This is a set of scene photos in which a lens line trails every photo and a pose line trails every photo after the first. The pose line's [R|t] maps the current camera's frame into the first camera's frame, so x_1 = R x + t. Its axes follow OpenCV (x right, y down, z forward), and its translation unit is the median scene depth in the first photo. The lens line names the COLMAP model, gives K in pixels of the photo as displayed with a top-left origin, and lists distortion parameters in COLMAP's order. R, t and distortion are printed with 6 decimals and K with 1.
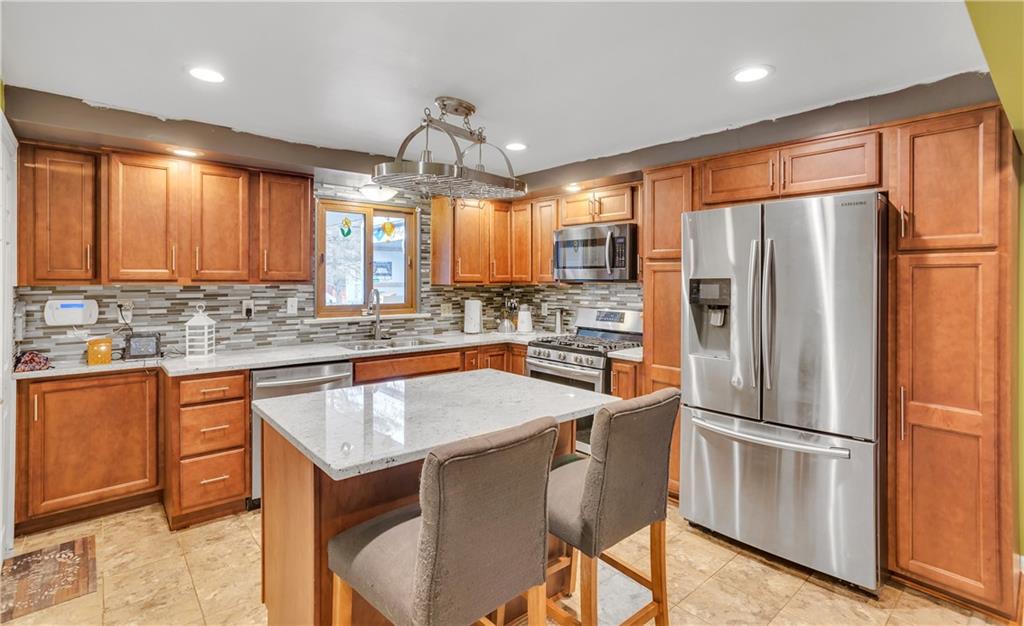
lens RADIAL K [[494.6, 0, 517.7], [0, 494.6, 284.3], [0, 0, 1]] dist [0.006196, 0.004741]
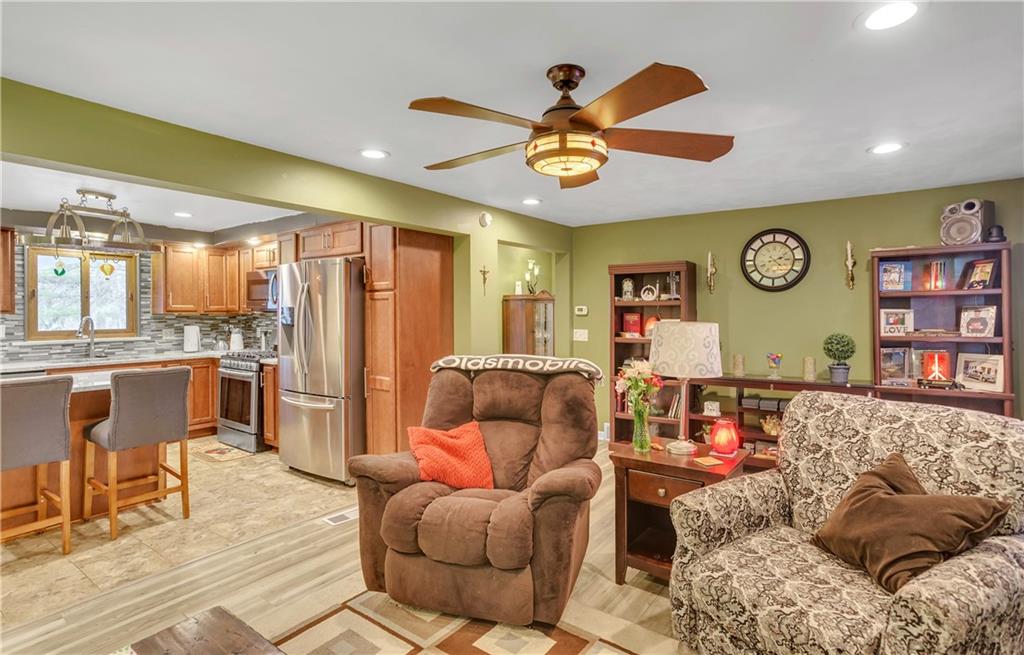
lens RADIAL K [[507.8, 0, 509.3], [0, 507.8, 311.7], [0, 0, 1]] dist [-0.030943, 0.014629]
pose [[0.977265, -0.008405, 0.211853, 0.581584], [0.009645, 0.999942, -0.004818, 0.013462], [-0.211800, 0.006752, 0.977290, -0.568423]]
